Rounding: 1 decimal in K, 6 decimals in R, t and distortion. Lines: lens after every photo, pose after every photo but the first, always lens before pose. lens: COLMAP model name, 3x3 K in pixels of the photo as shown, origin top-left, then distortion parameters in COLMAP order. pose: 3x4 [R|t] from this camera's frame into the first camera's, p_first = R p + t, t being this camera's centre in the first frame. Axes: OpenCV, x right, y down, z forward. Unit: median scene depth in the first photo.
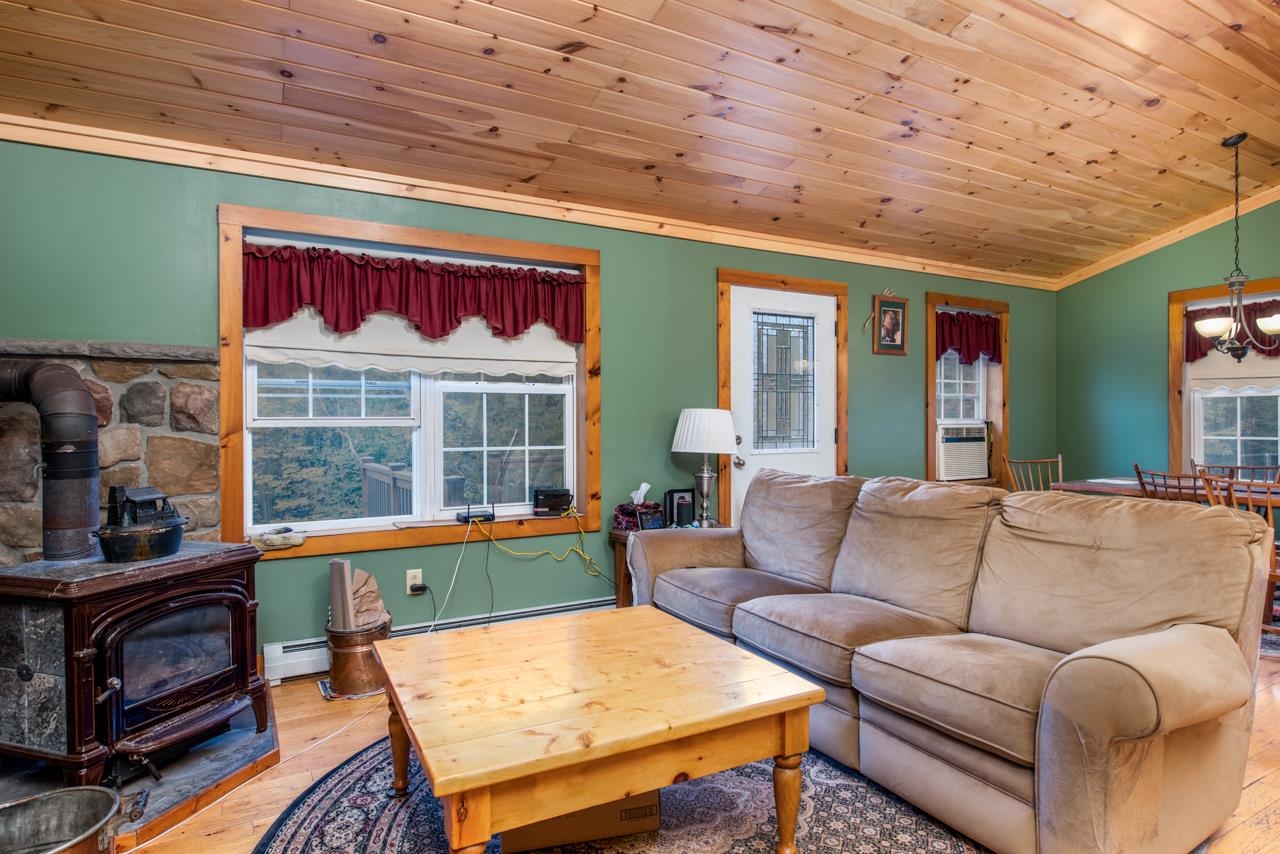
lens RADIAL K [[703.2, 0, 642.0], [0, 703.2, 427.1], [0, 0, 1]] dist [-0.002217, -0.001680]
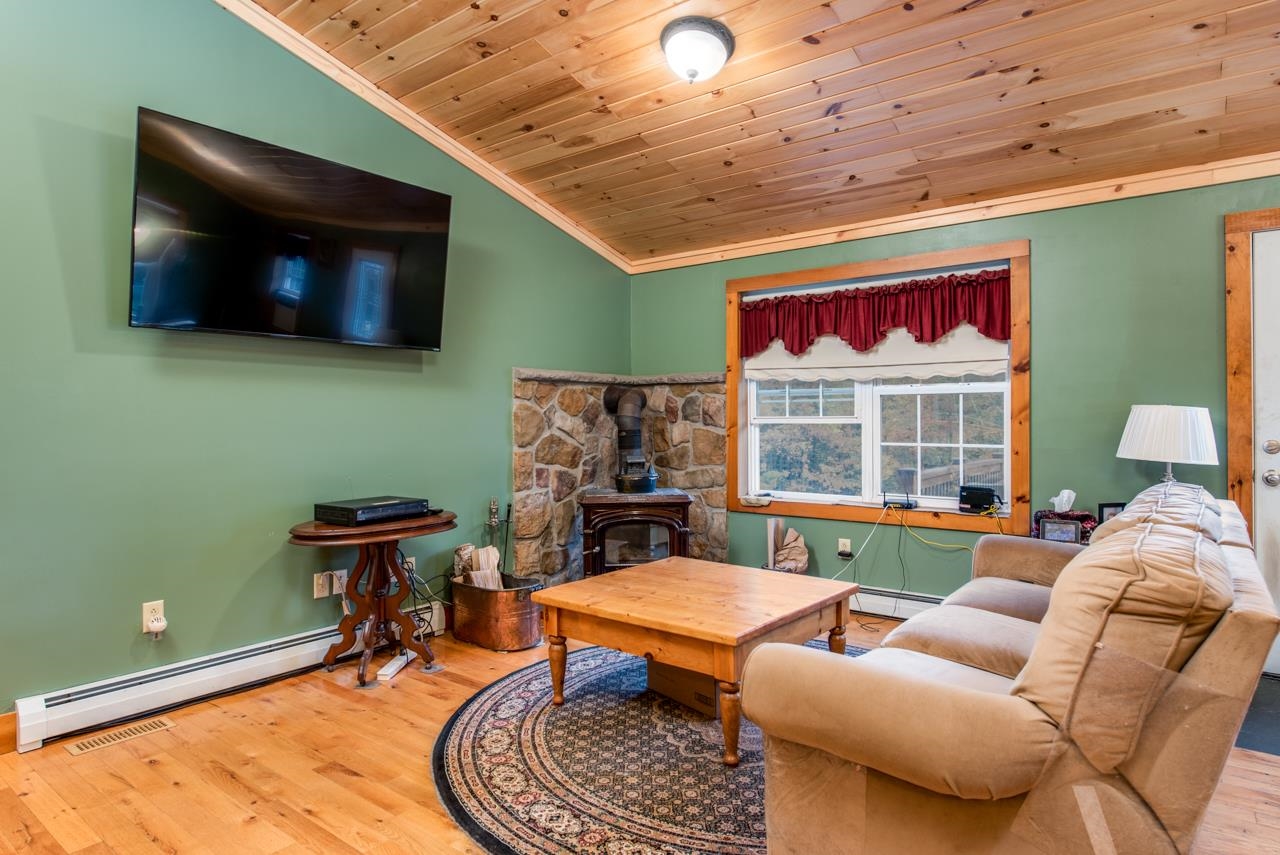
lens RADIAL K [[703.2, 0, 640.0], [0, 703.2, 422.8], [0, 0, 1]] dist [-0.002217, -0.001680]
pose [[0.408445, 0.006150, -0.912762, 0.663348], [-0.008698, 0.999958, 0.002845, -0.003393], [0.912741, 0.006778, 0.408482, 0.160889]]
